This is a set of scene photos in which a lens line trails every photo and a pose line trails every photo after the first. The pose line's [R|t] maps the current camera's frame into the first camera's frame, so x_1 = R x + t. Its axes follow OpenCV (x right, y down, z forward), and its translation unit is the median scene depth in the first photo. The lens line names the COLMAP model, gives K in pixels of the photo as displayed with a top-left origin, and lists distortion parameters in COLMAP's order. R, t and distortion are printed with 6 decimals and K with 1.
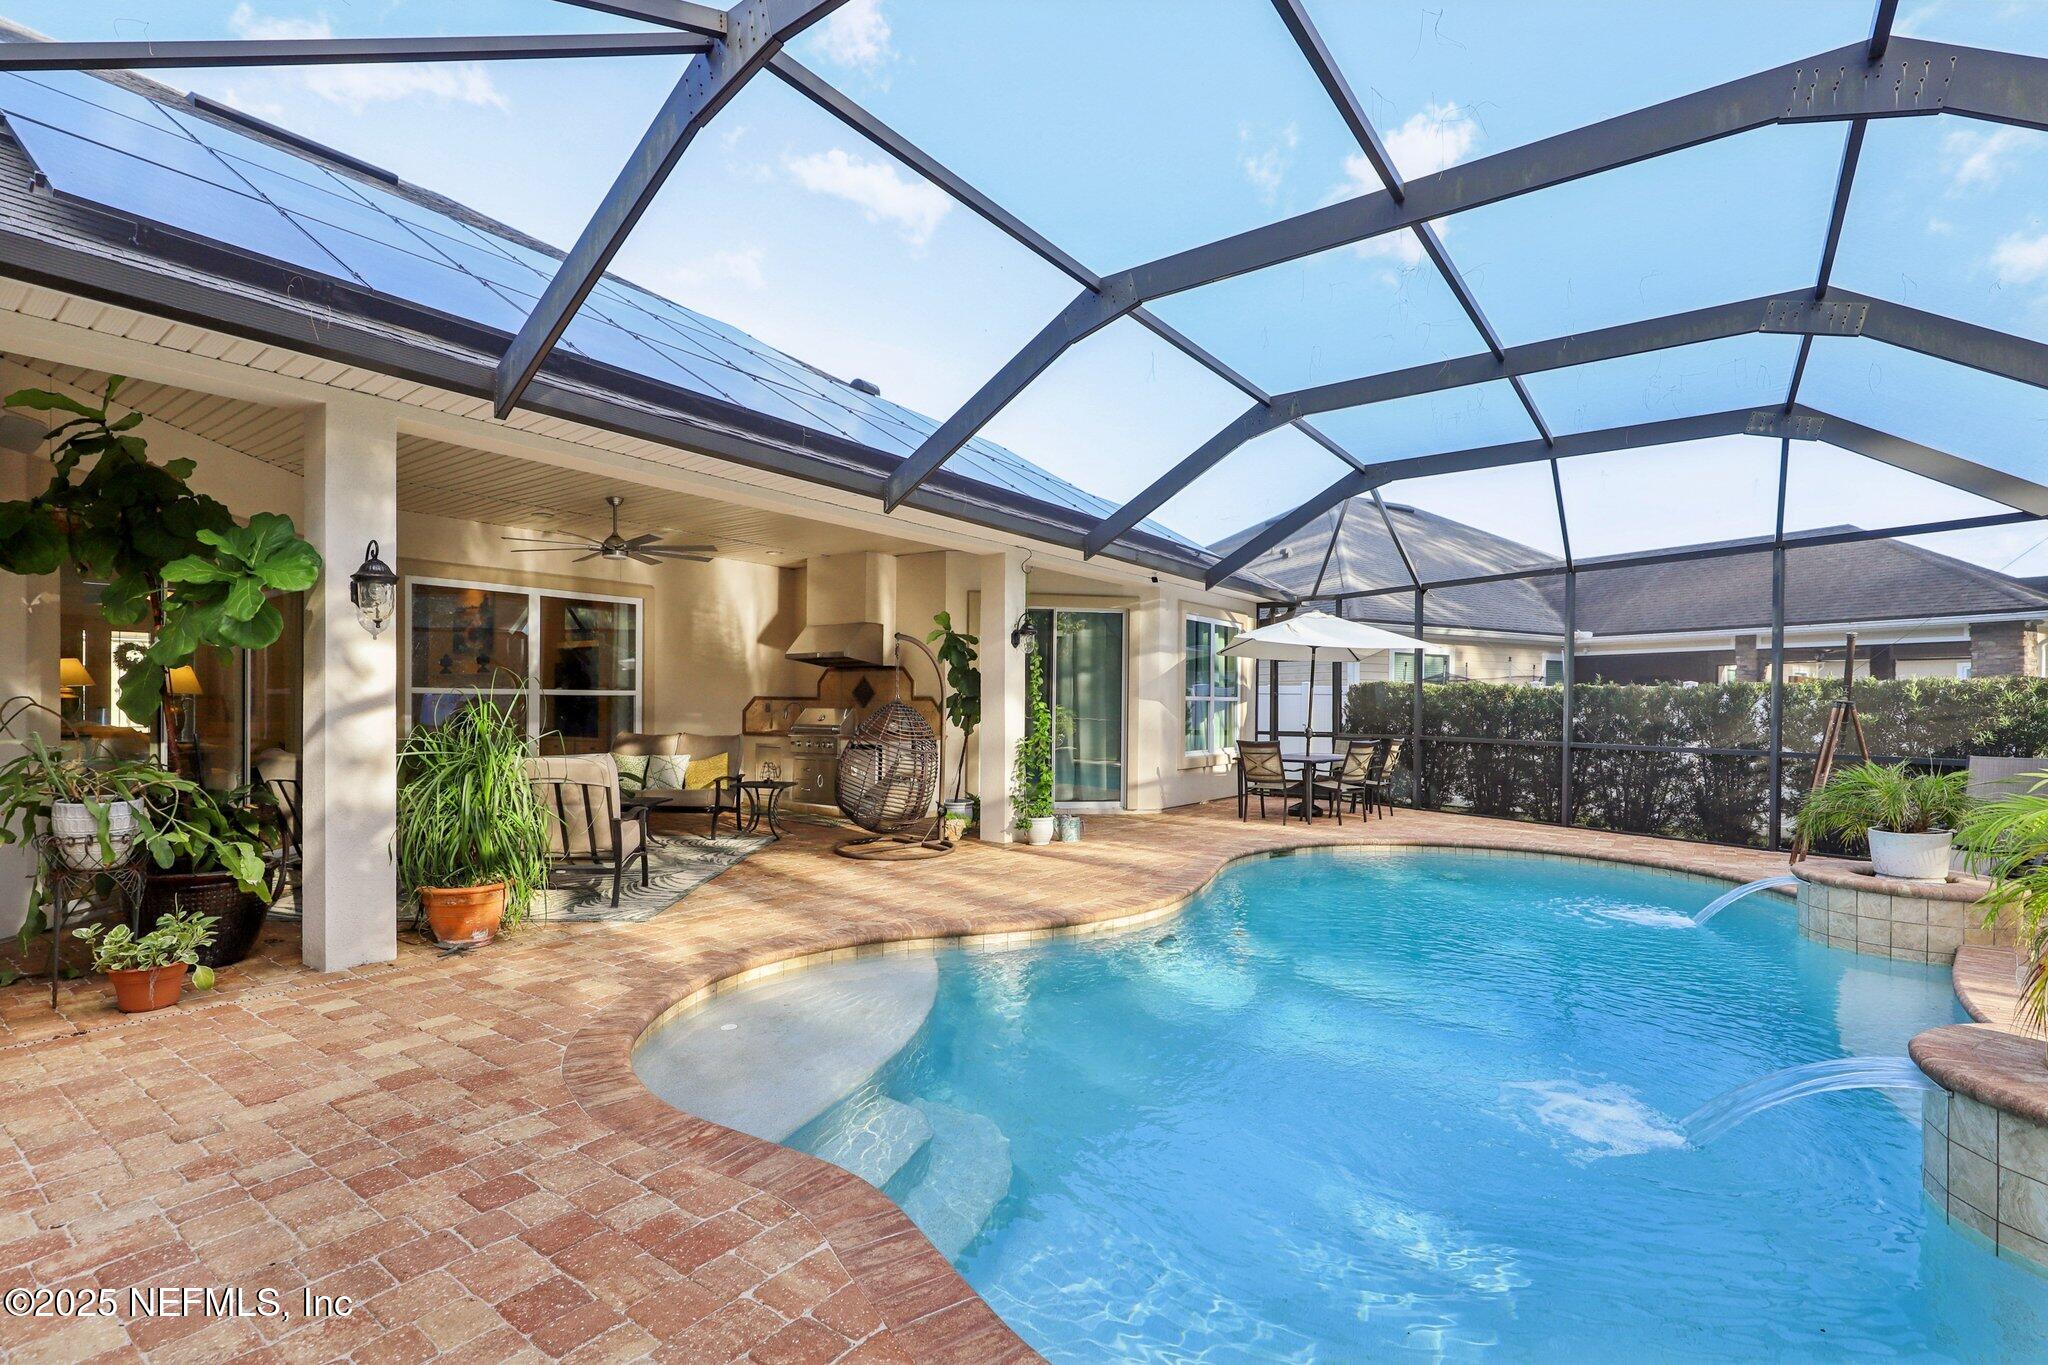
lens RADIAL K [[925.3, 0, 1023.2], [0, 925.3, 696.4], [0, 0, 1]] dist [0.001532, 0.000295]
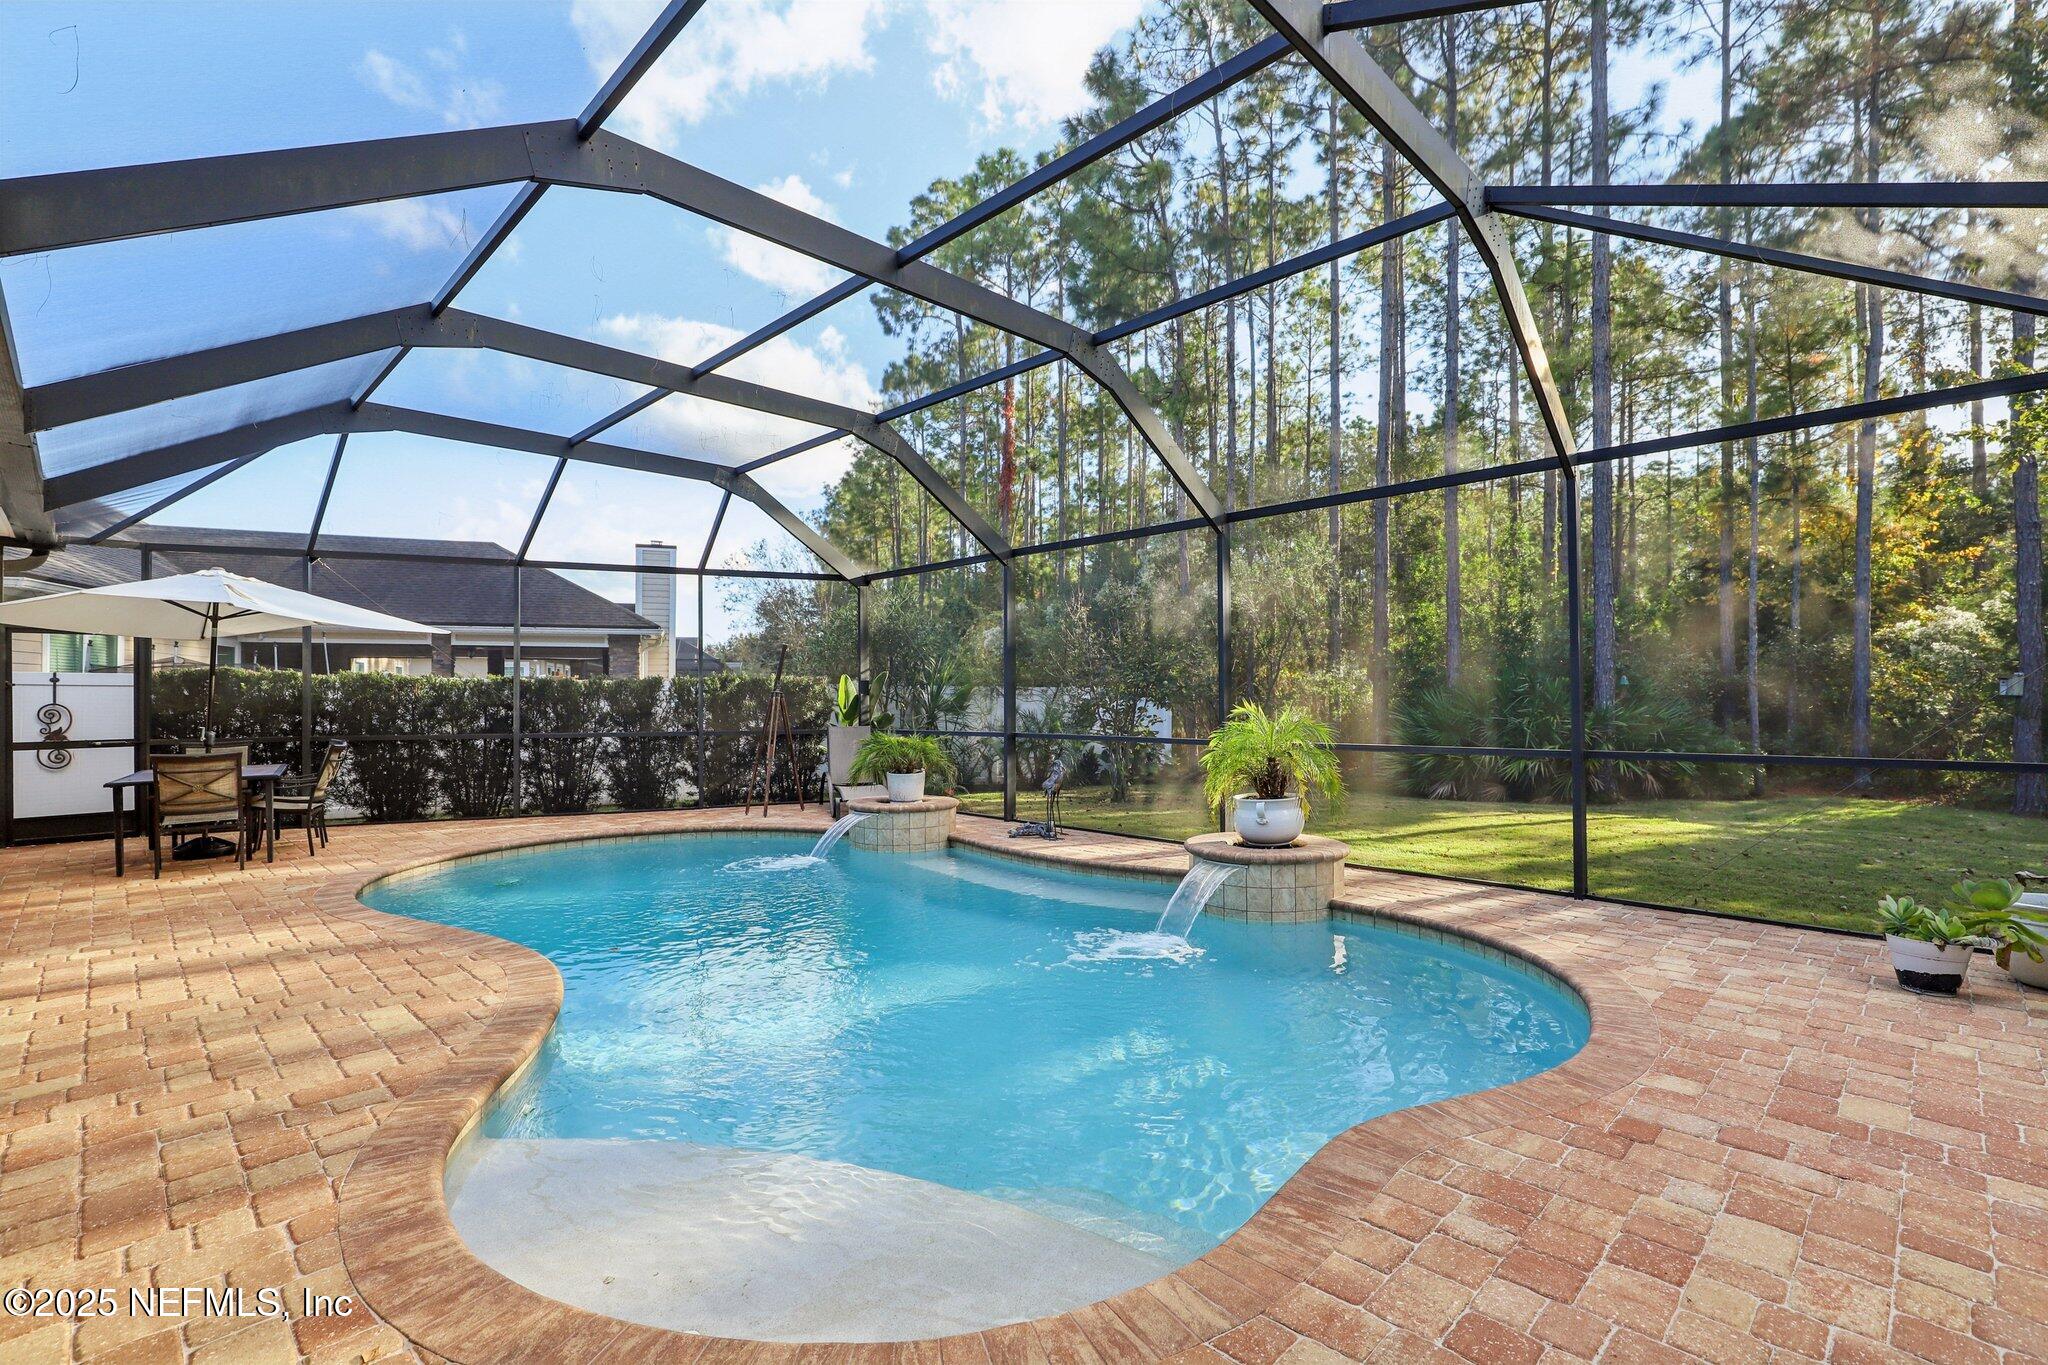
lens RADIAL K [[925.3, 0, 1023.2], [0, 925.3, 696.4], [0, 0, 1]] dist [0.001532, 0.000295]
pose [[0.152484, -0.006756, 0.988283, -0.645439], [-0.001773, 0.999973, 0.007110, 0.001027], [-0.988304, -0.002837, 0.152468, 0.597851]]
